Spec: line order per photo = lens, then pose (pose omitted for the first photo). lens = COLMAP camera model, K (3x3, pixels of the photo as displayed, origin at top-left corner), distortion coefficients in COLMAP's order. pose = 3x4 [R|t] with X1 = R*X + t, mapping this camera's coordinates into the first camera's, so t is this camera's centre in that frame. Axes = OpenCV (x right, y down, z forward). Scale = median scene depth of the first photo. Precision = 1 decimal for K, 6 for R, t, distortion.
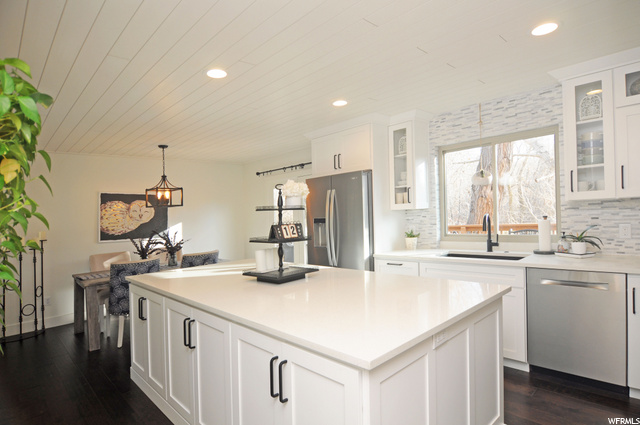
lens RADIAL K [[345.3, 0, 319.5], [0, 345.3, 207.8], [0, 0, 1]] dist [0.002665, 0.001719]
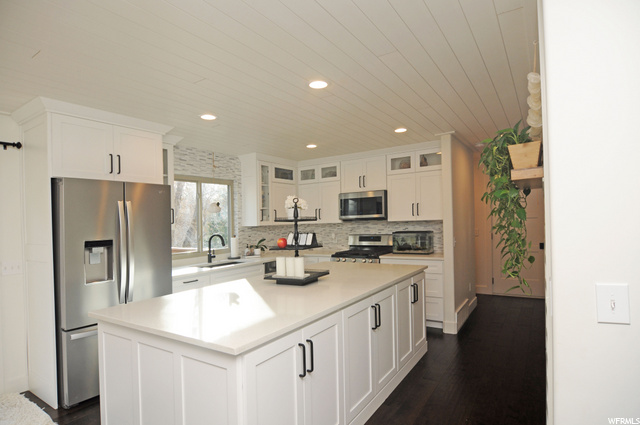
lens RADIAL K [[345.3, 0, 320.0], [0, 345.3, 215.5], [0, 0, 1]] dist [0.002665, 0.001719]
pose [[-0.228294, 0.076107, 0.970613, -1.067055], [0.032907, 0.996974, -0.070434, 0.061722], [-0.973036, 0.015860, -0.230107, 1.048345]]
